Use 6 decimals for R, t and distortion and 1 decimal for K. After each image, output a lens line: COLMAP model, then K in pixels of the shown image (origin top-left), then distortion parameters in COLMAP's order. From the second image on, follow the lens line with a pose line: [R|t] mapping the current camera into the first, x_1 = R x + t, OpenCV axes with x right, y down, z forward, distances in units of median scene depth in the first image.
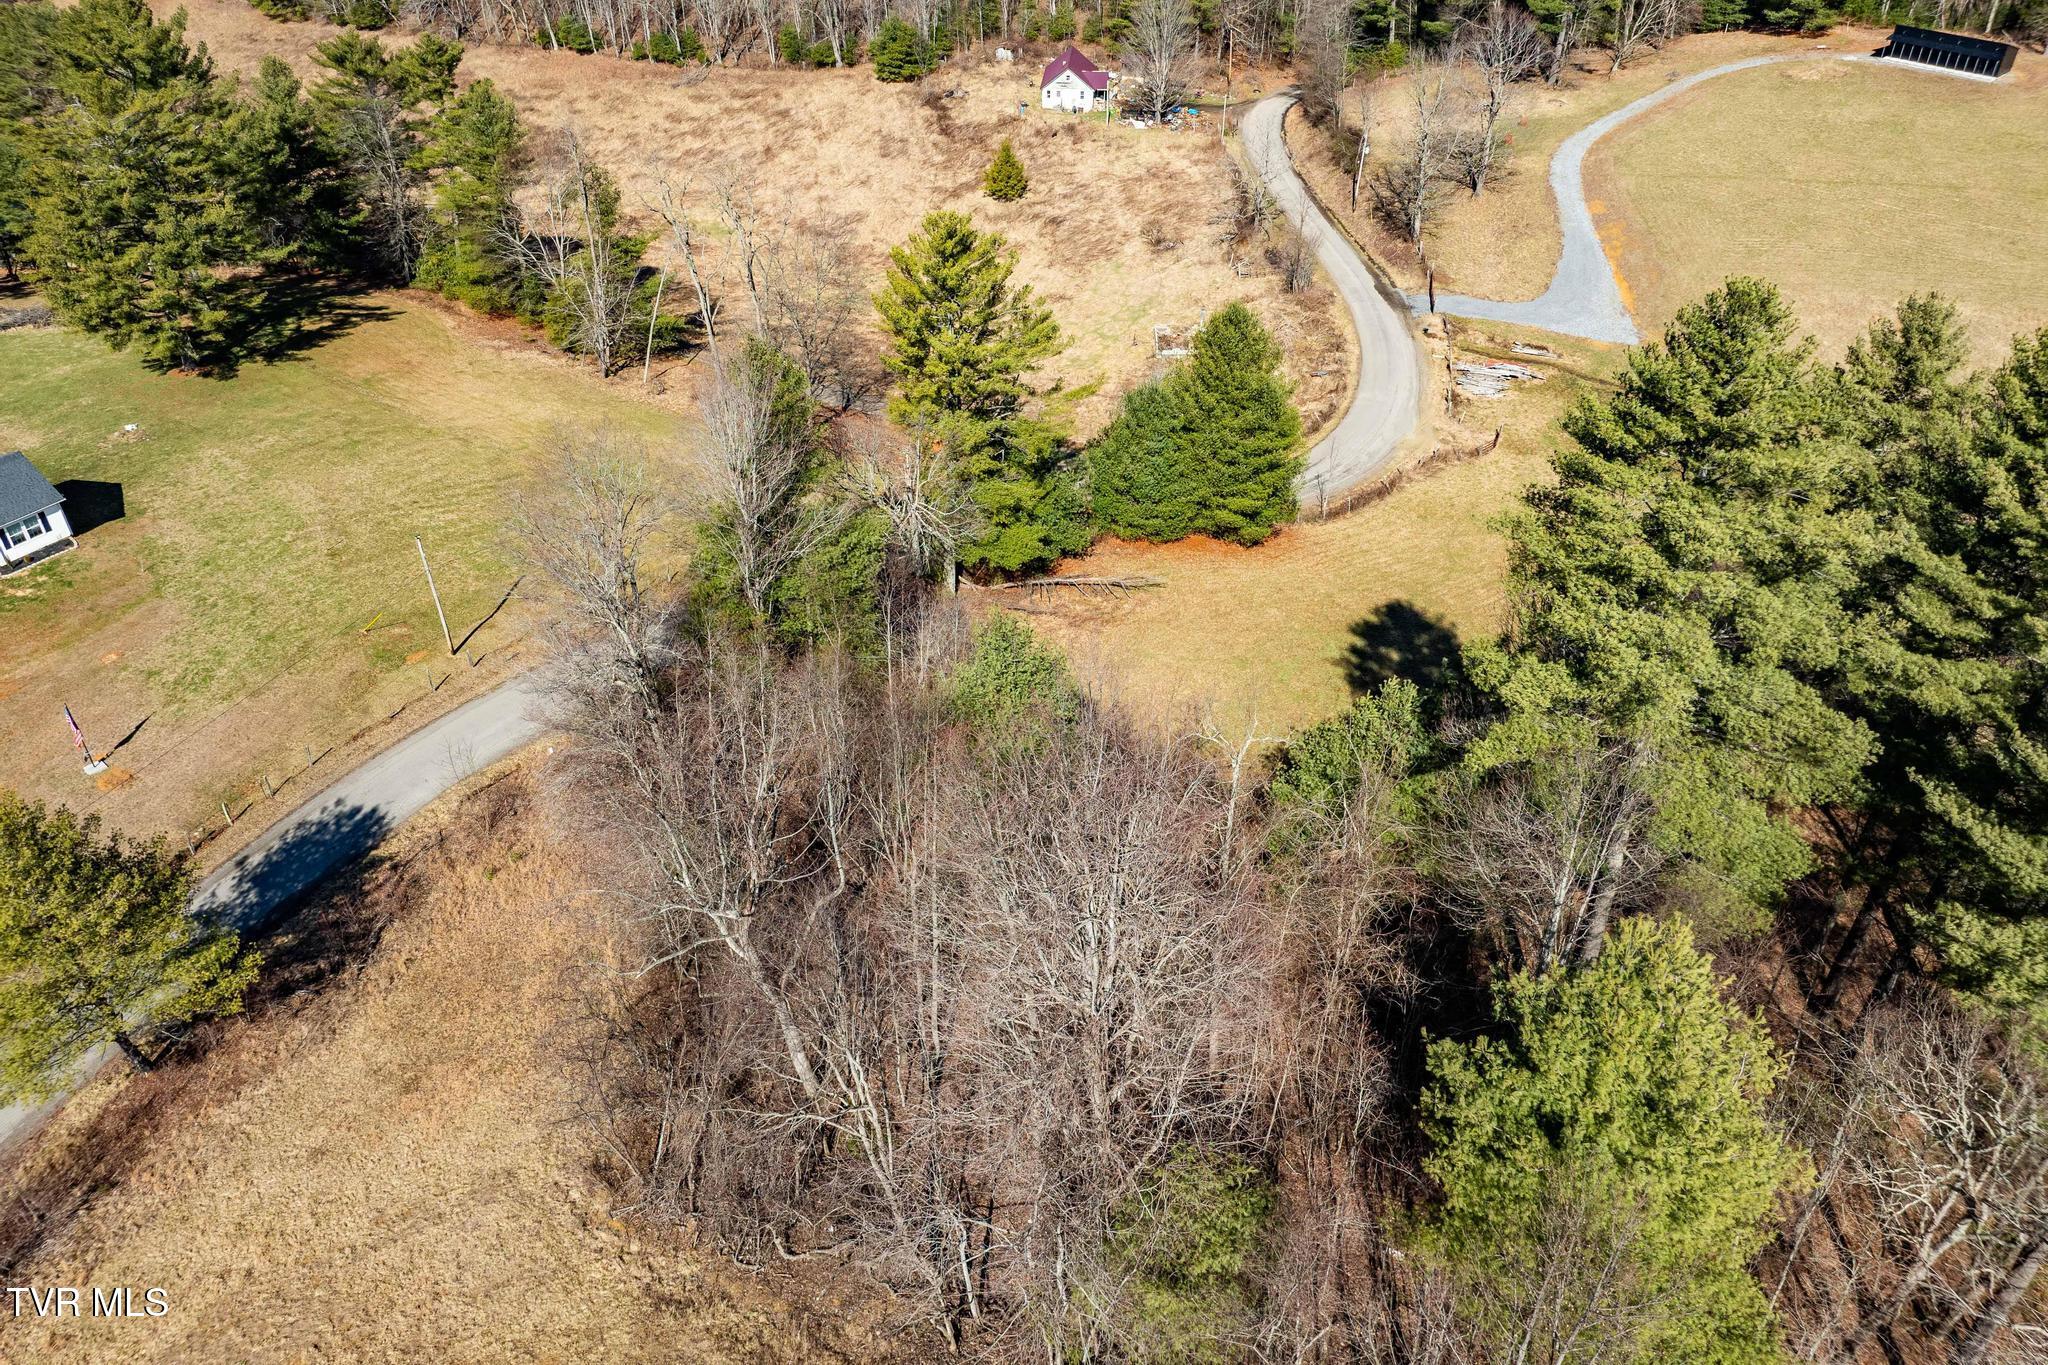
lens RADIAL K [[1469.5, 0, 1009.9], [0, 1469.5, 593.1], [0, 0, 1]] dist [-0.045355, 0.006518]
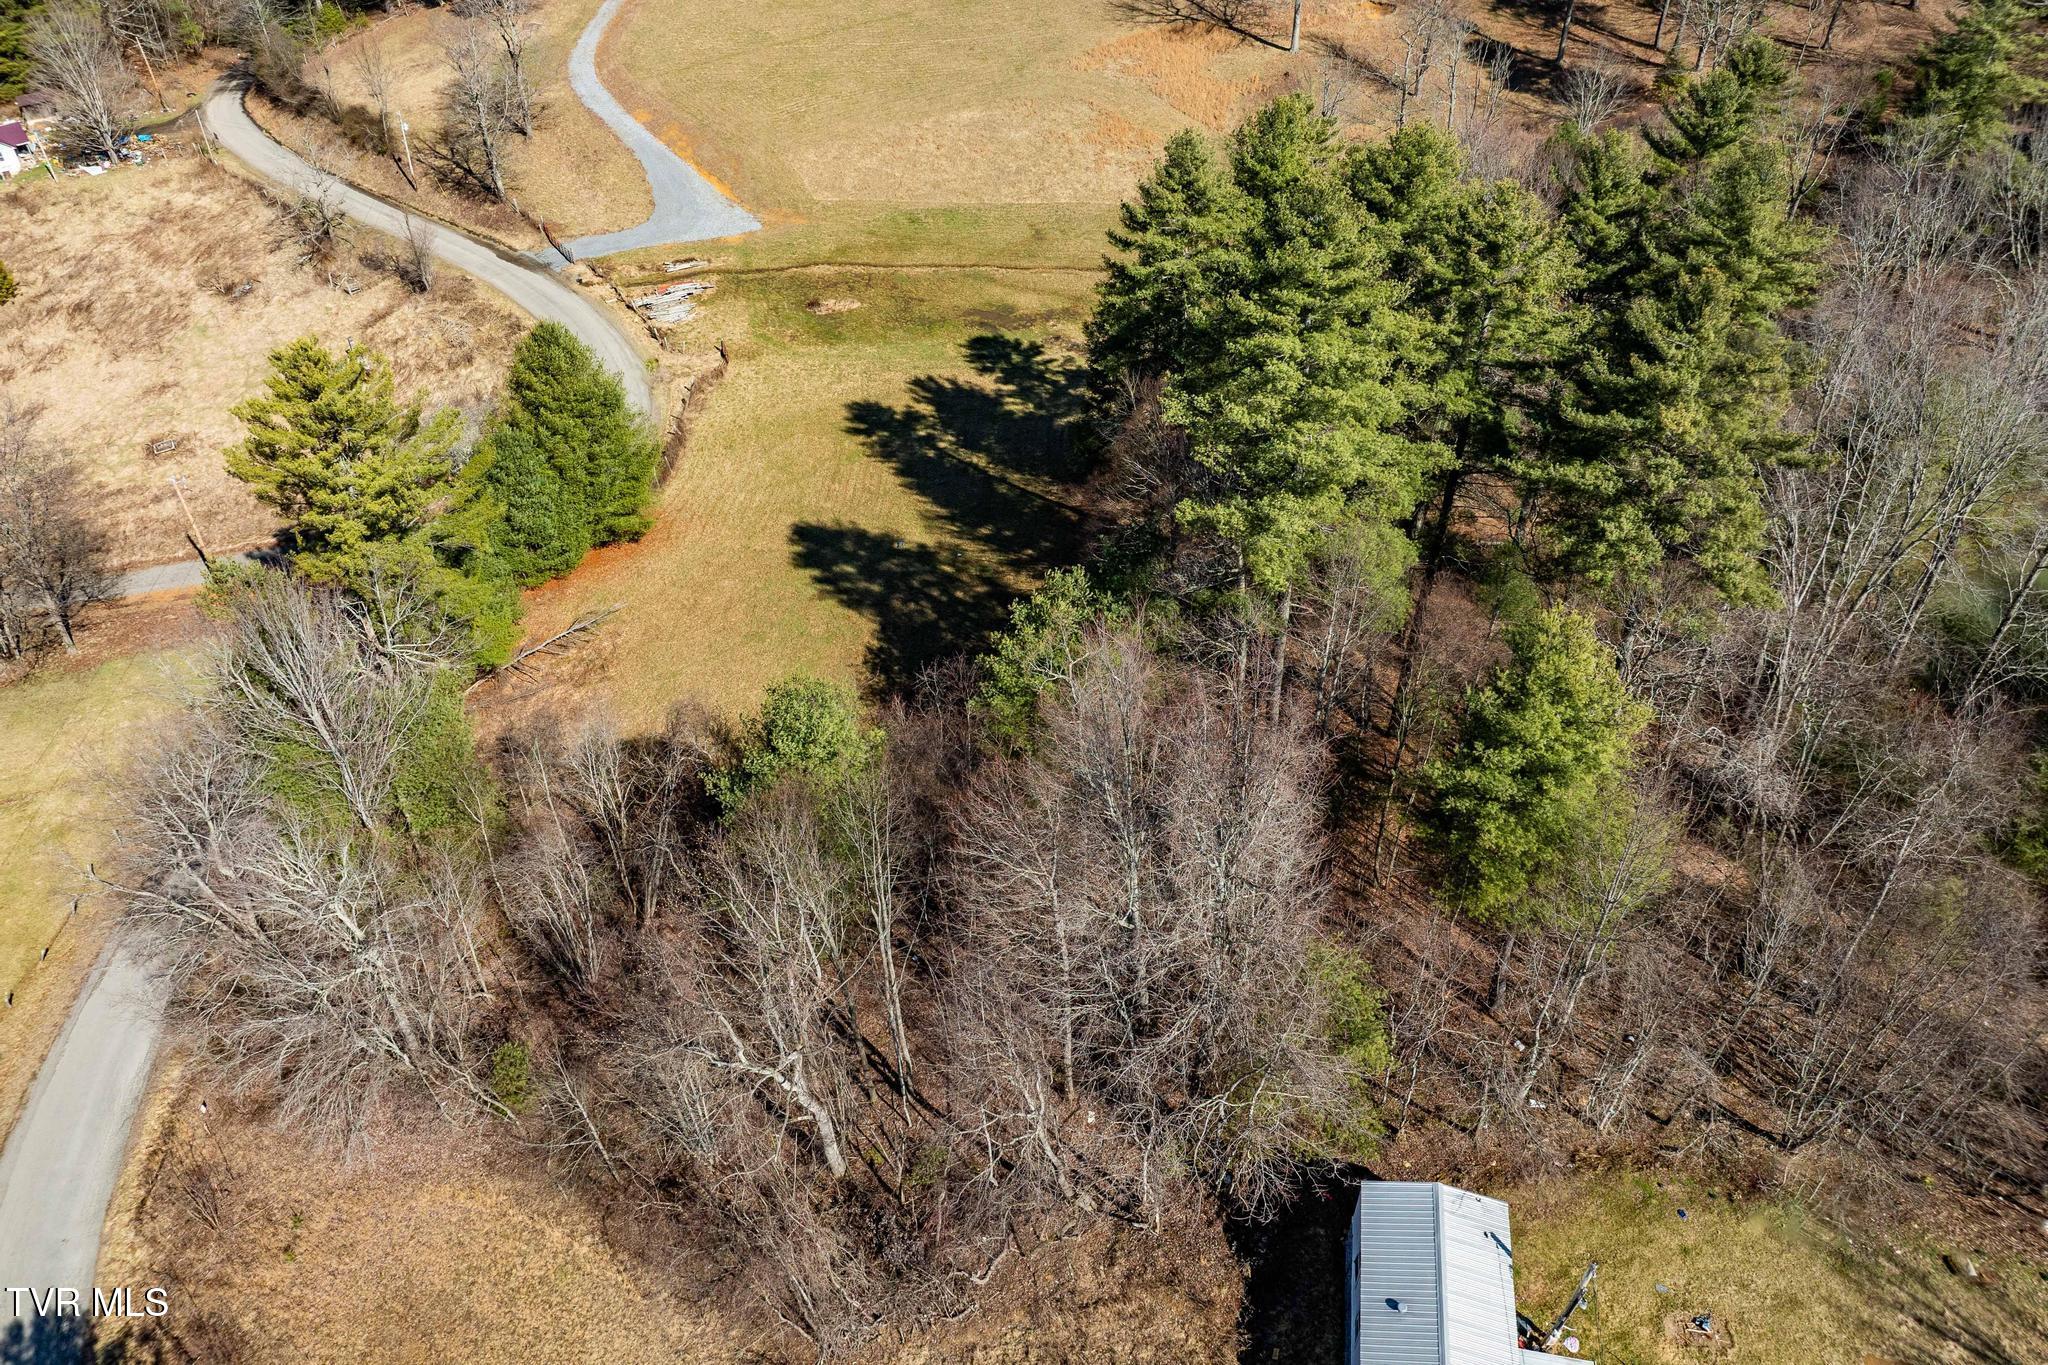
lens RADIAL K [[1469.5, 0, 1027.2], [0, 1469.5, 606.2], [0, 0, 1]] dist [-0.045355, 0.006518]
pose [[0.696503, -0.452657, 0.556763, -0.150524], [0.407378, 0.888195, 0.212492, -0.062238], [-0.590700, 0.078811, 0.803033, 0.020092]]
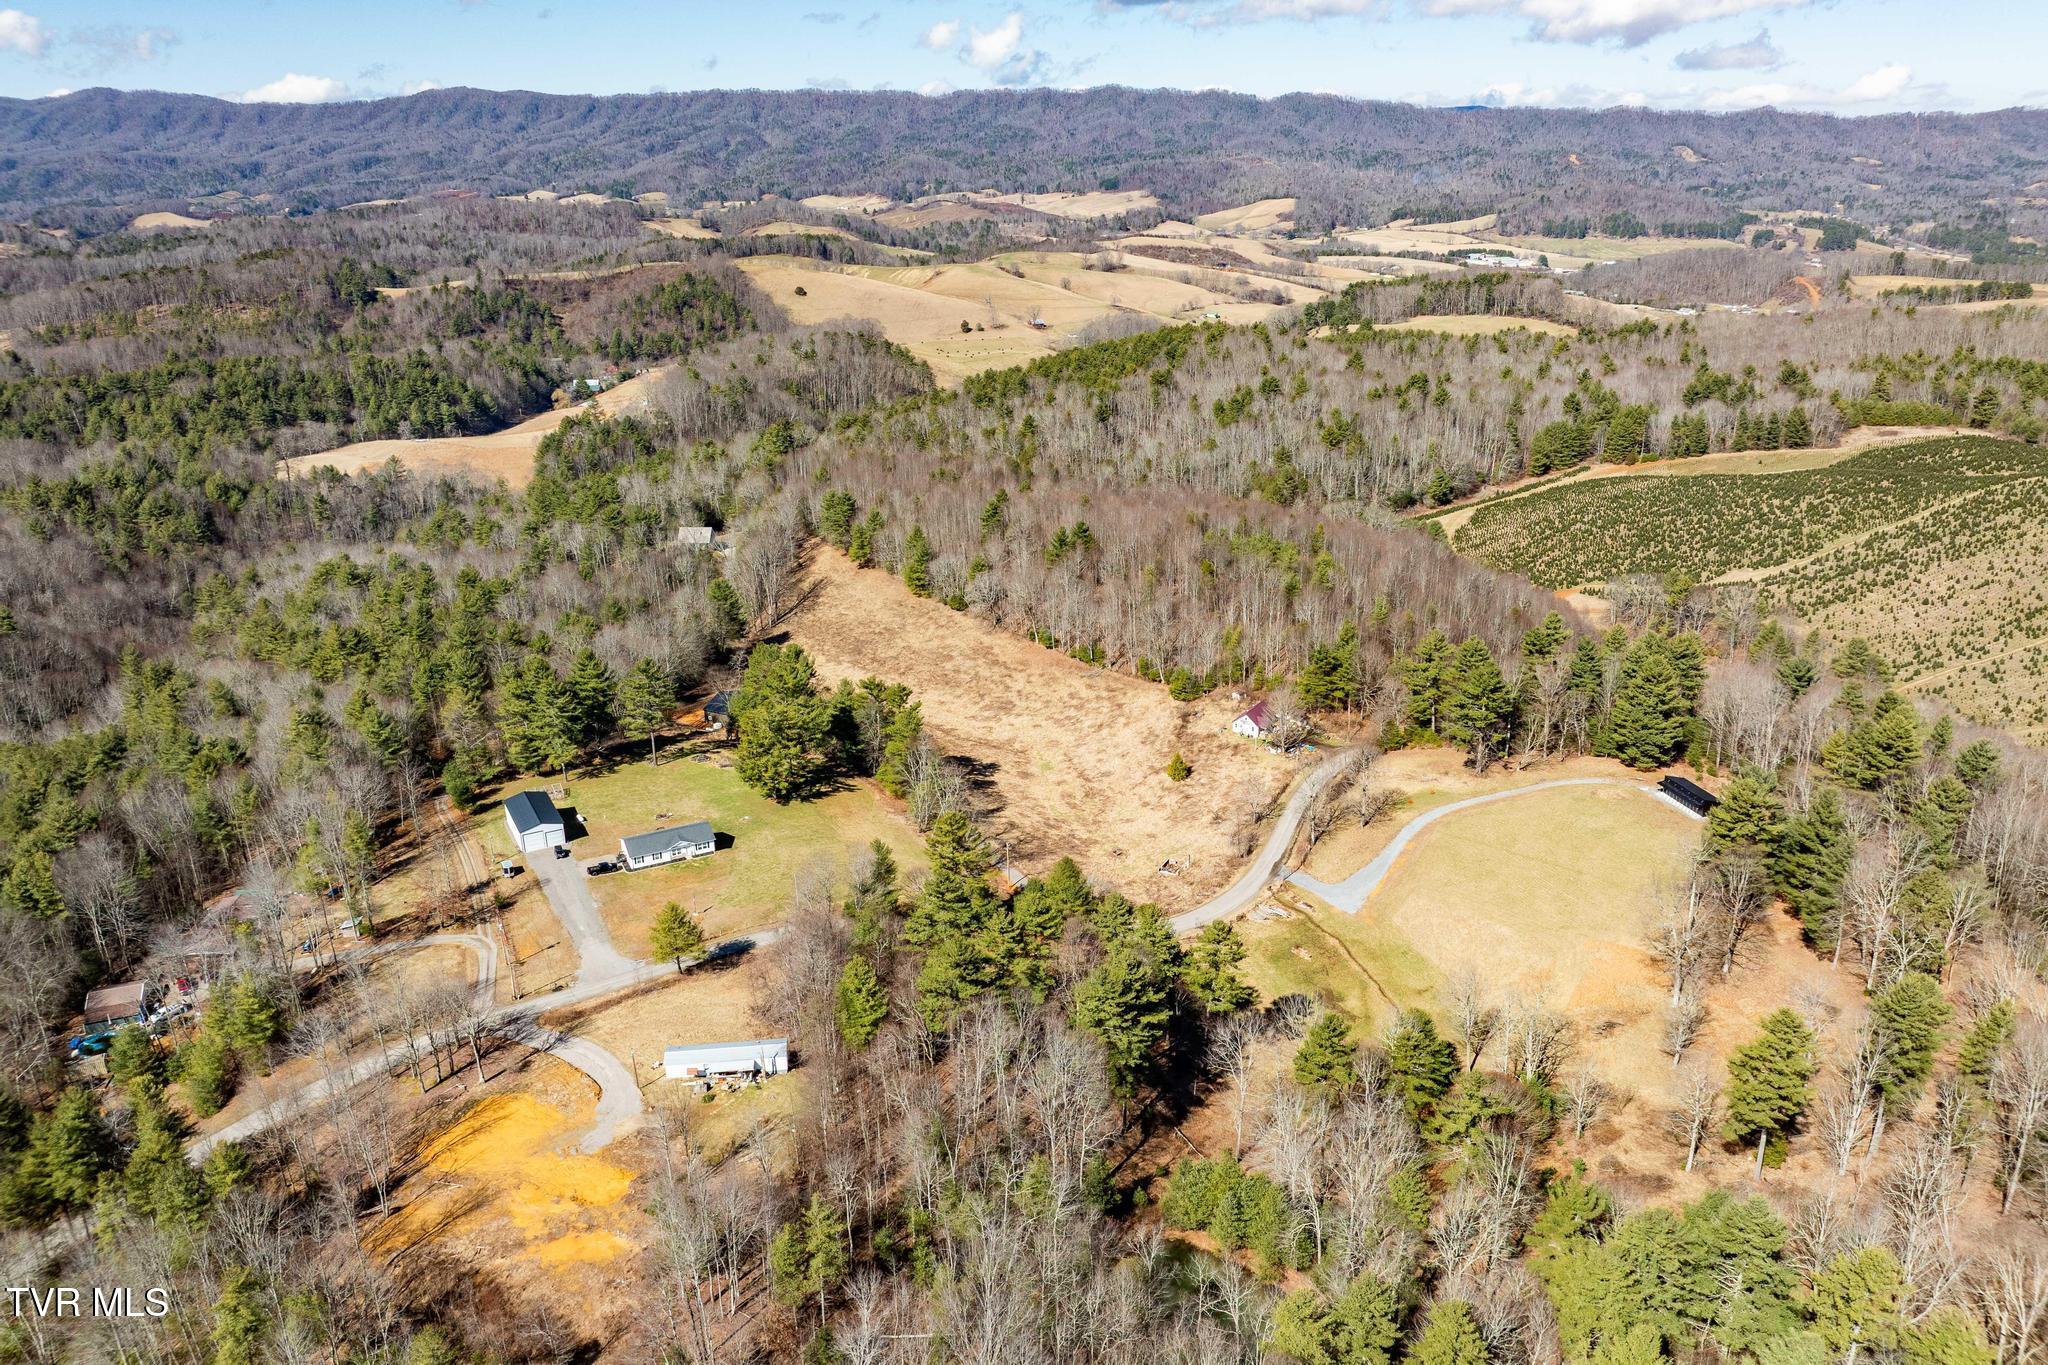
lens RADIAL K [[1478.2, 0, 1066.1], [0, 1478.2, 669.8], [0, 0, 1]] dist [-0.046010, 0.011456]
pose [[0.902520, 0.154334, -0.402042, 0.757010], [-0.248169, 0.949364, -0.192664, 0.008713], [0.351950, 0.273658, 0.895122, -1.018855]]
